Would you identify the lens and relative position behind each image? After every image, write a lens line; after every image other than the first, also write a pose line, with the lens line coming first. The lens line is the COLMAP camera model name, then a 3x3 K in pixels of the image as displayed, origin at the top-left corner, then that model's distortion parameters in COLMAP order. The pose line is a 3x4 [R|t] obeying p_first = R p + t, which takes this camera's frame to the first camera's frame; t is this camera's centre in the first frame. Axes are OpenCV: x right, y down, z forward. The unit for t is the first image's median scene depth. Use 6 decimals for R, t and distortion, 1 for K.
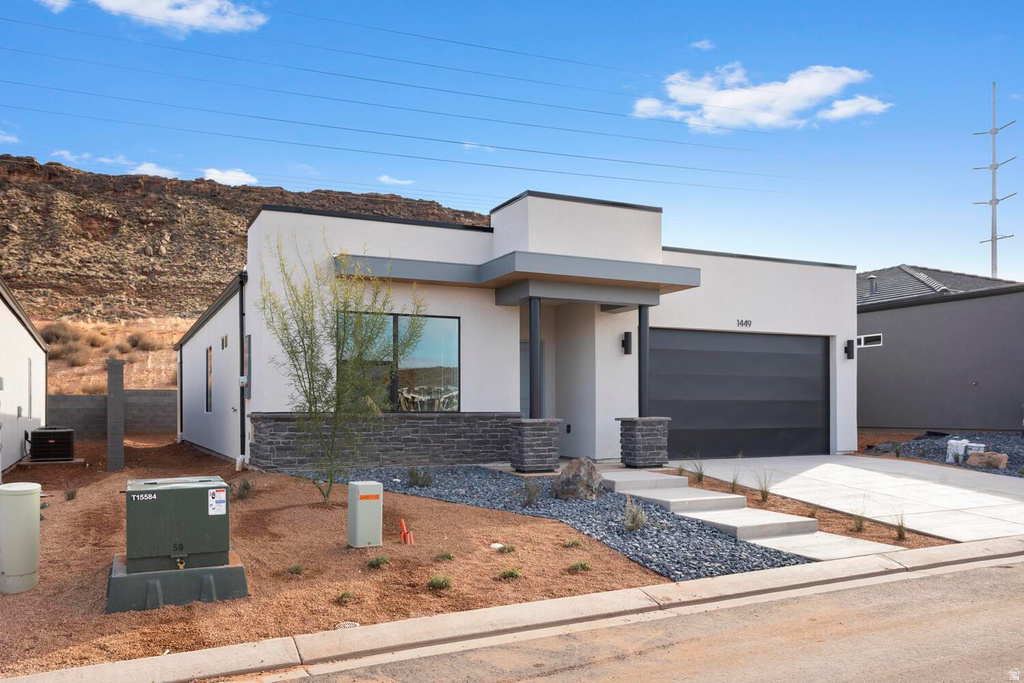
lens RADIAL K [[845.0, 0, 541.3], [0, 845.0, 344.3], [0, 0, 1]] dist [0.005748, 0.006056]
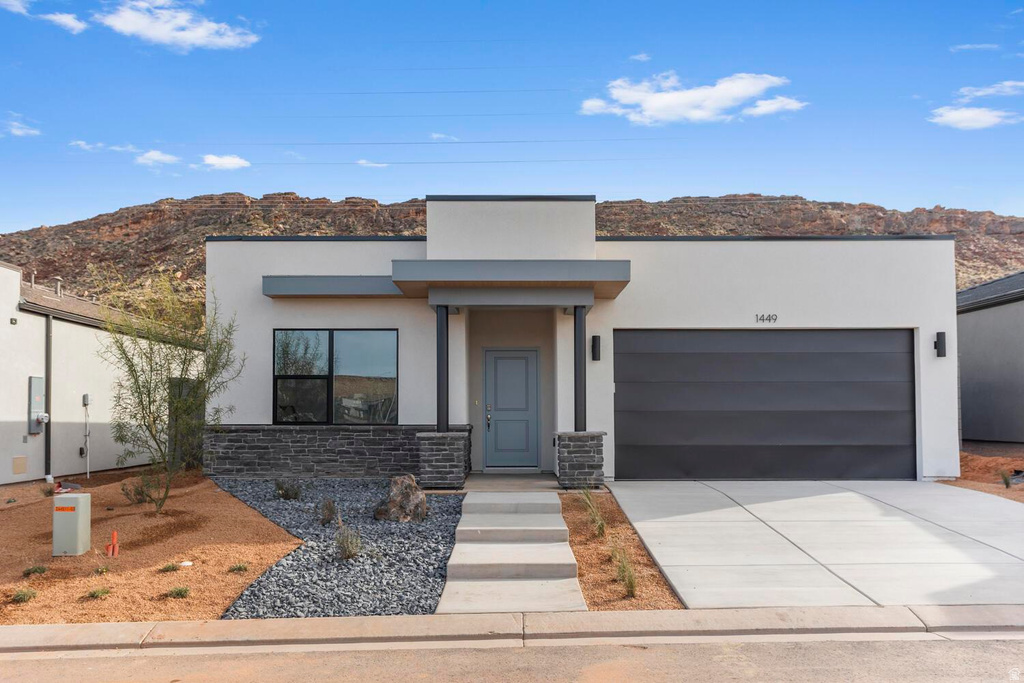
lens RADIAL K [[845.0, 0, 541.3], [0, 845.0, 344.3], [0, 0, 1]] dist [0.005748, 0.006056]
pose [[0.892810, -0.035435, -0.449038, 0.497952], [0.033754, 0.999361, -0.011749, 0.003492], [0.449167, -0.004668, 0.893435, 0.190584]]
